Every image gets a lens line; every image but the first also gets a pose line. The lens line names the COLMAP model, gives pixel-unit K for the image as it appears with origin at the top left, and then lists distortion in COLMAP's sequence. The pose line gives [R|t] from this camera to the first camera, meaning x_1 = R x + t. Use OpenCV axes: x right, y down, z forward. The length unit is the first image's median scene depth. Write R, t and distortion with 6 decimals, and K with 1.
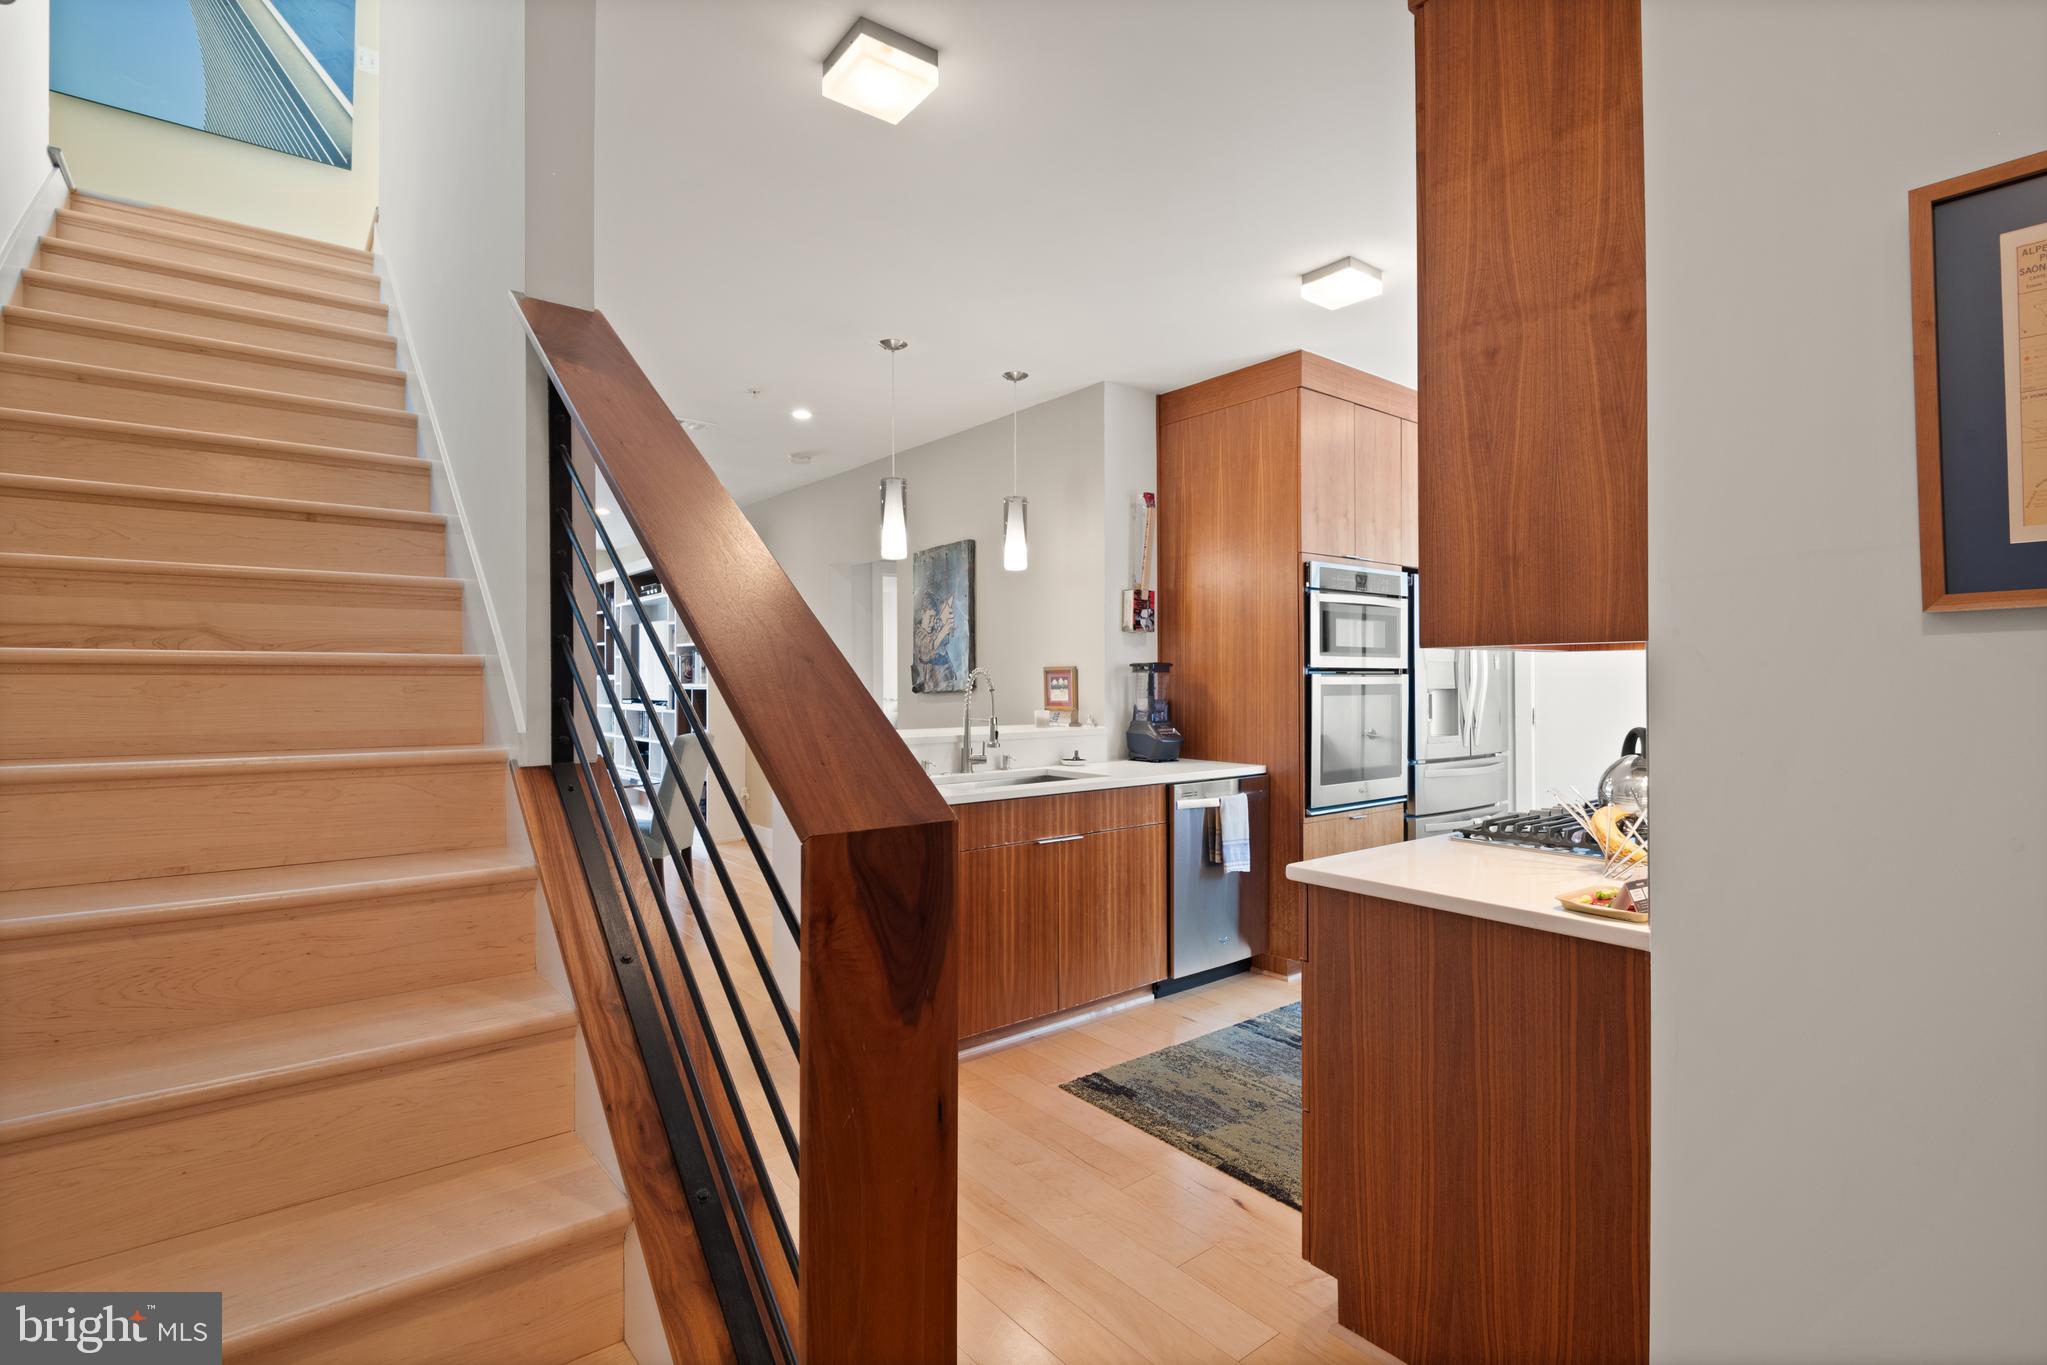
lens RADIAL K [[948.9, 0, 1021.0], [0, 948.9, 670.8], [0, 0, 1]] dist [0.013023, -0.014004]
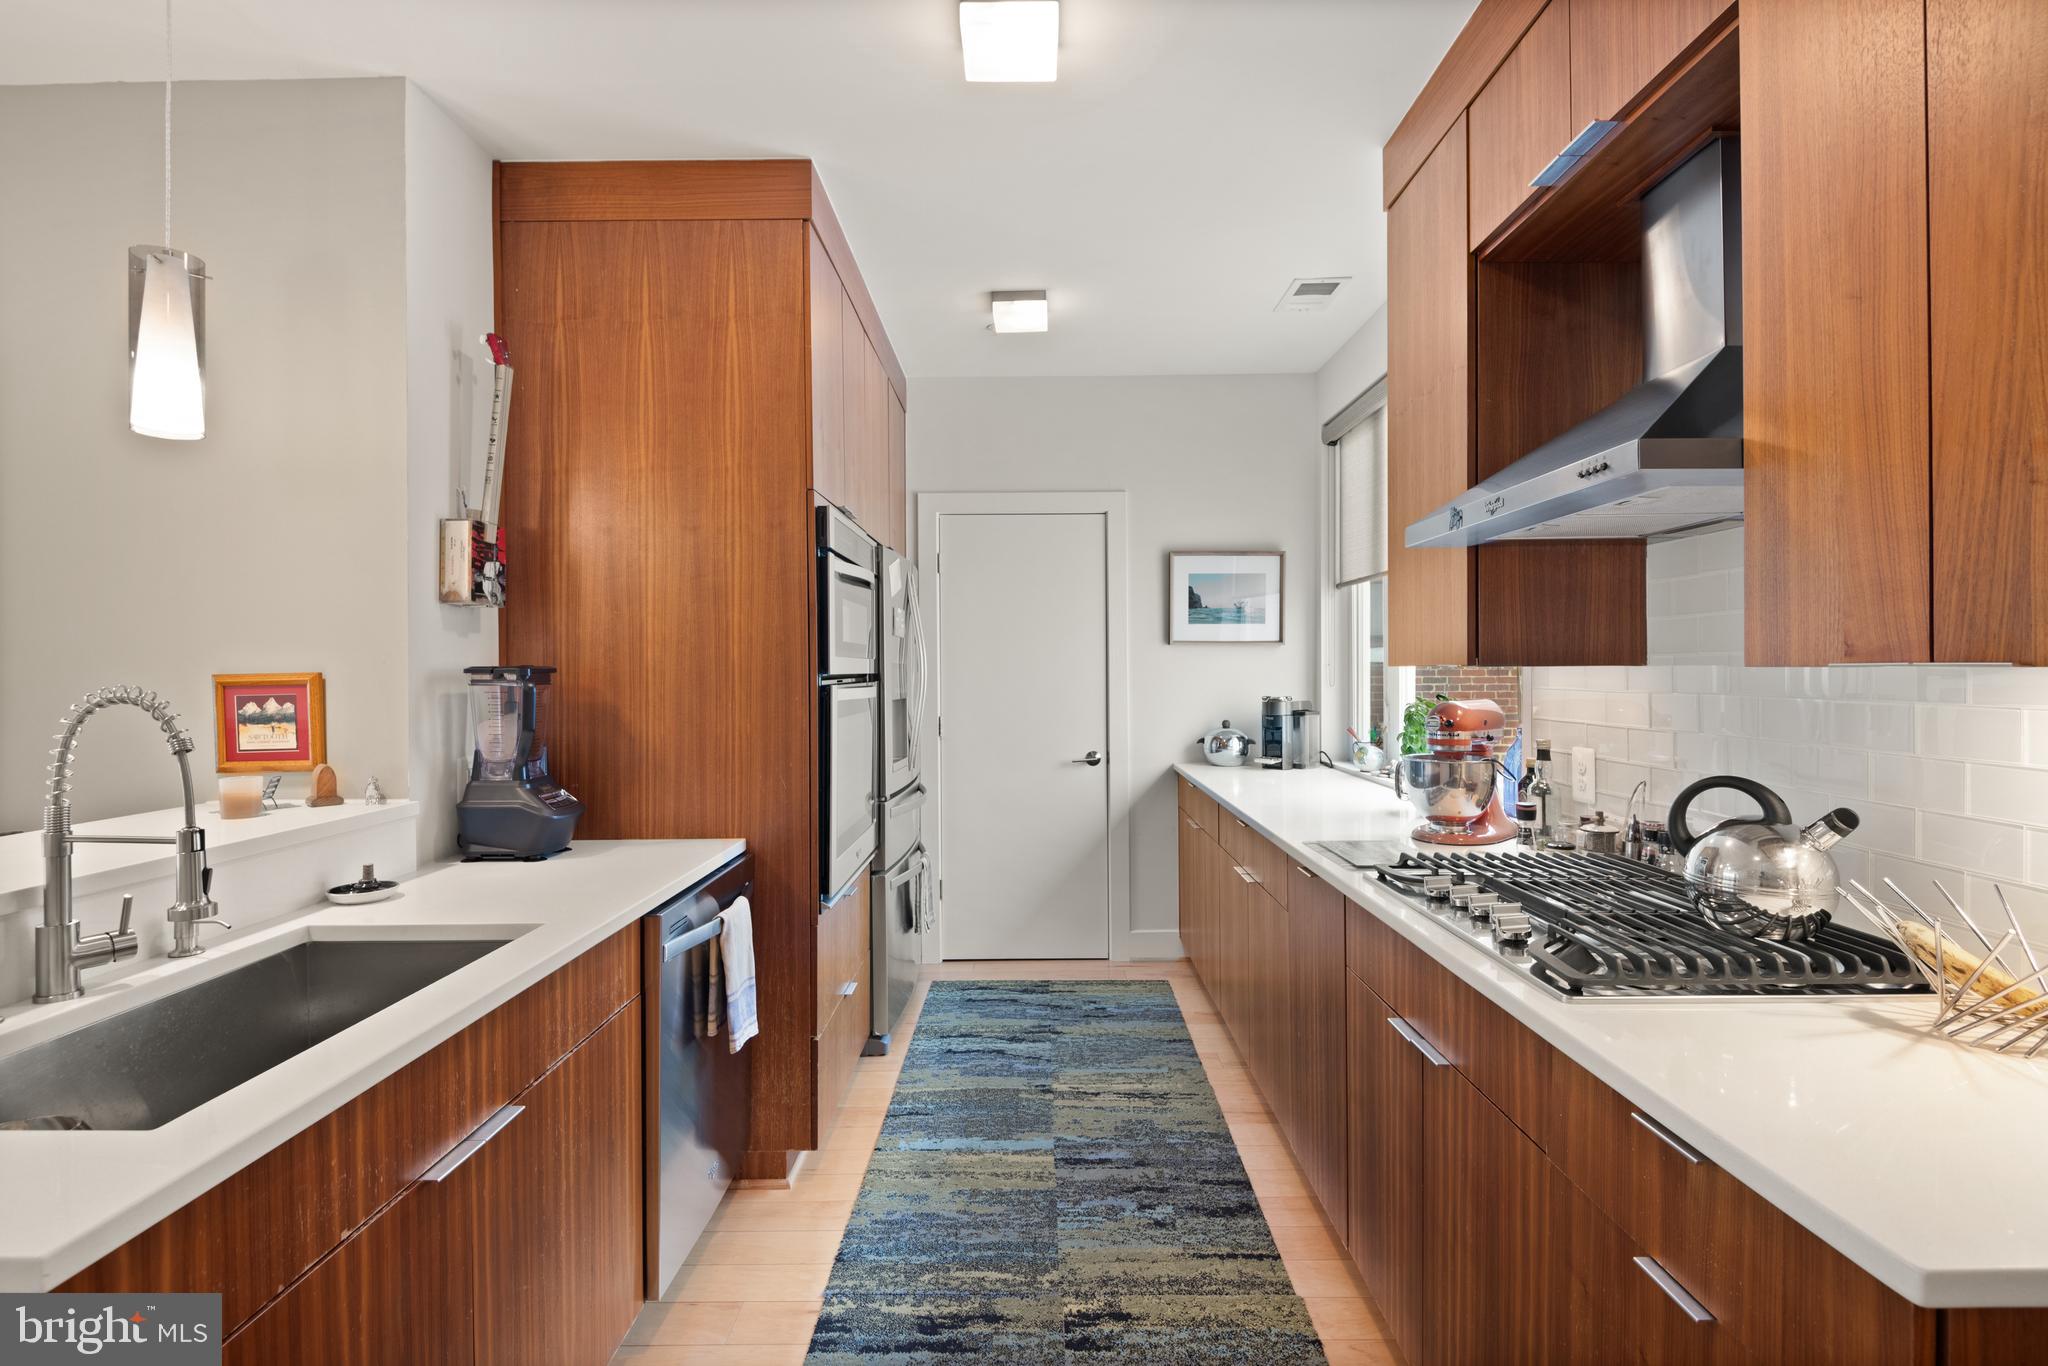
lens RADIAL K [[931.3, 0, 1023.6], [0, 931.3, 673.1], [0, 0, 1]] dist [0.009095, -0.019487]
pose [[0.621156, -0.004024, 0.783677, -0.087048], [0.000986, 0.999990, 0.004354, -0.006619], [-0.783686, -0.001931, 0.621154, 0.470907]]
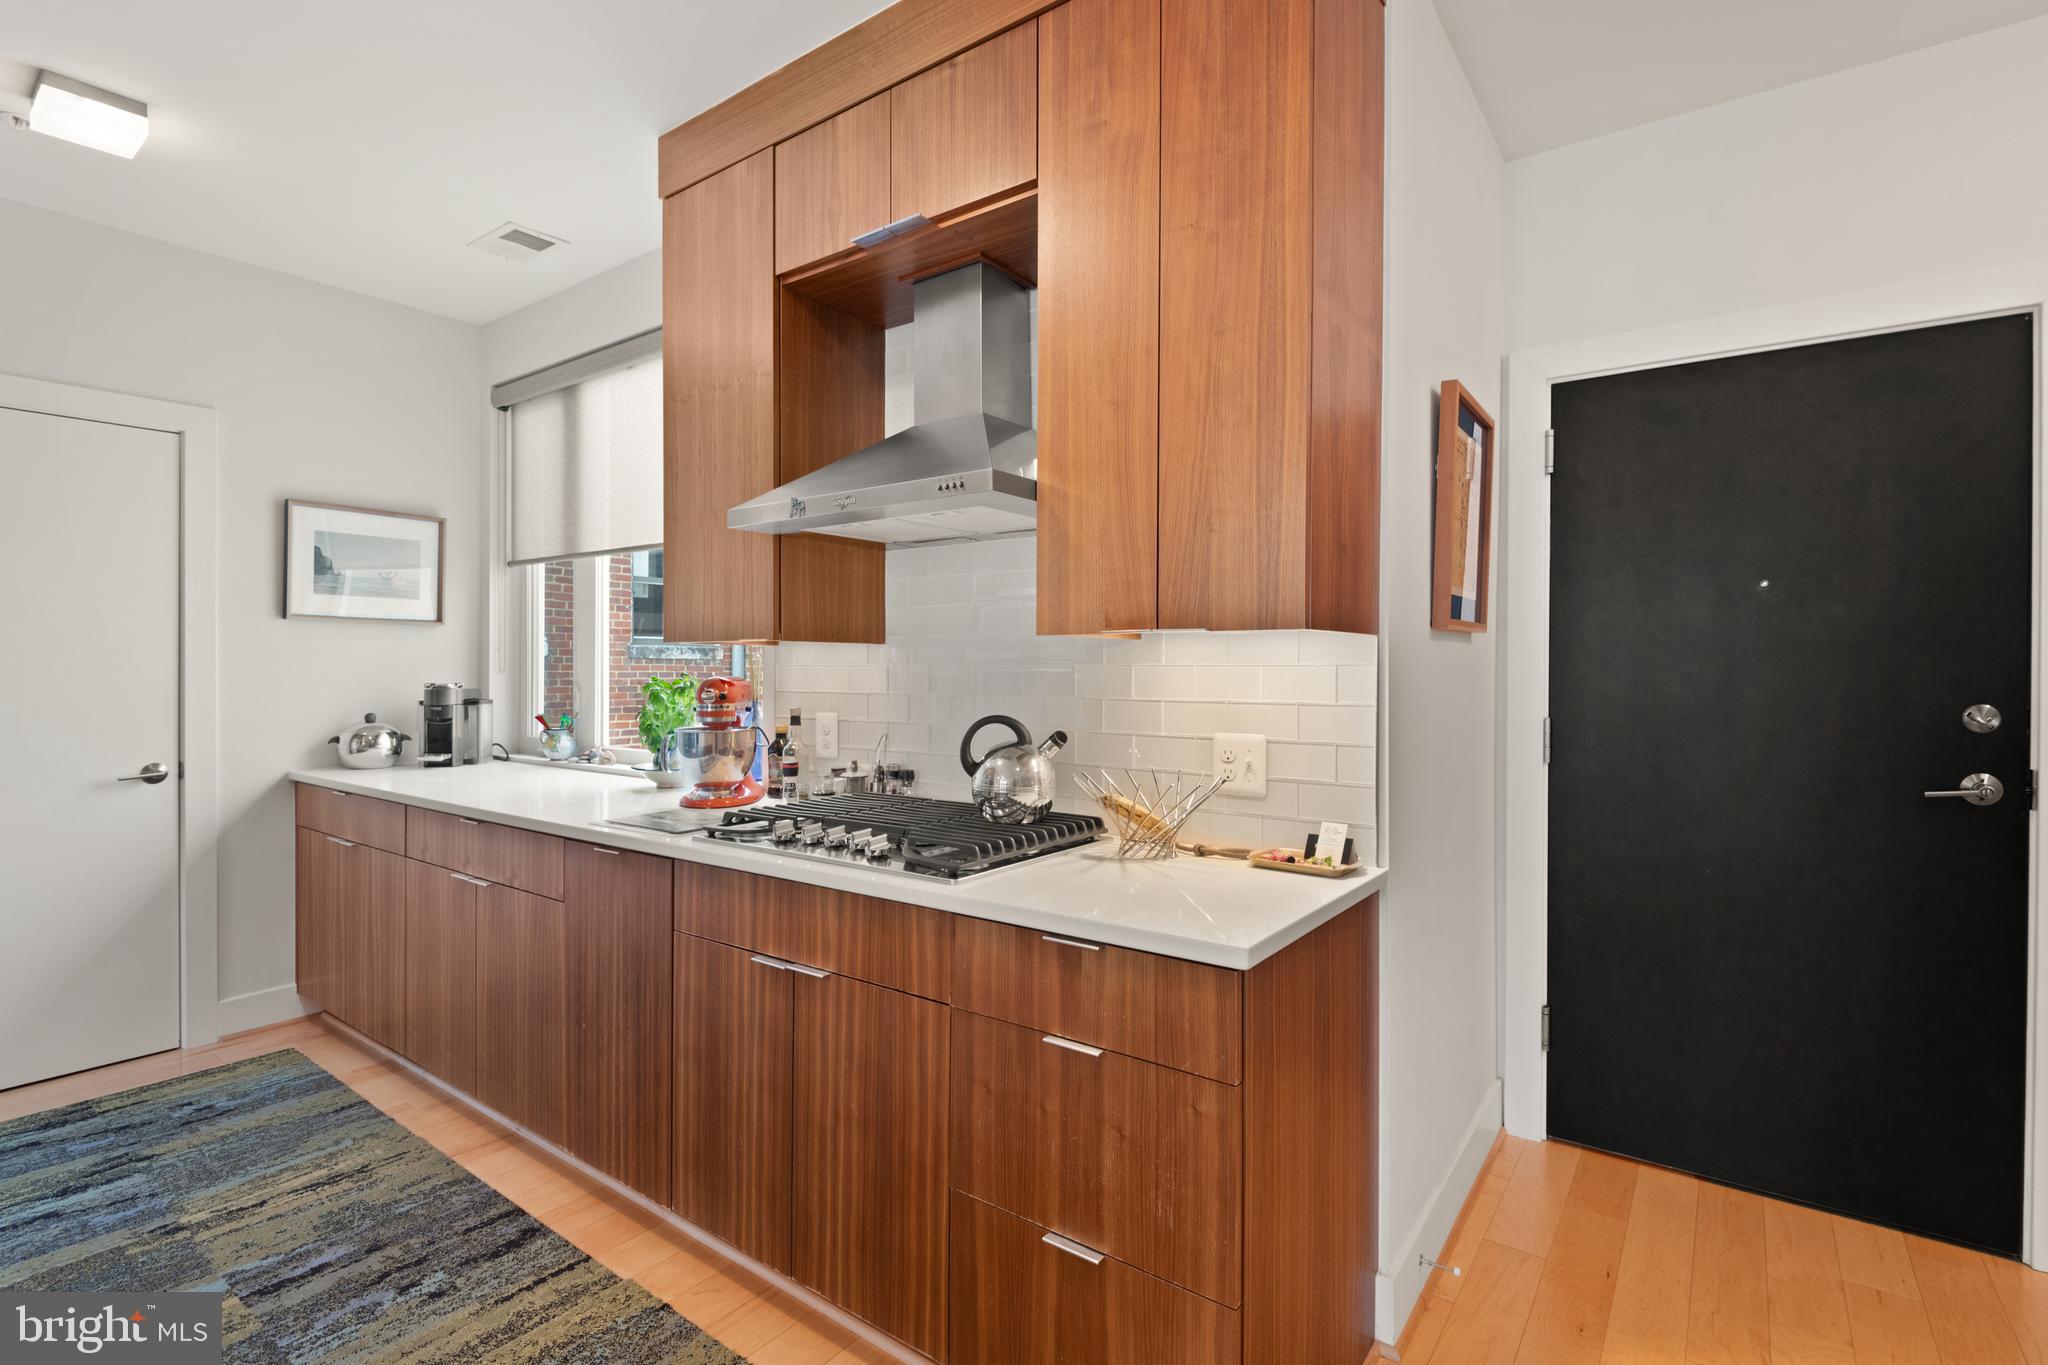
lens RADIAL K [[949.3, 0, 1021.5], [0, 949.3, 670.8], [0, 0, 1]] dist [0.013023, -0.014004]
pose [[-0.264082, -0.000983, 0.964500, -0.136993], [-0.004001, 0.999992, -0.000076, 0.008323], [-0.964492, -0.003879, -0.264083, 0.587043]]
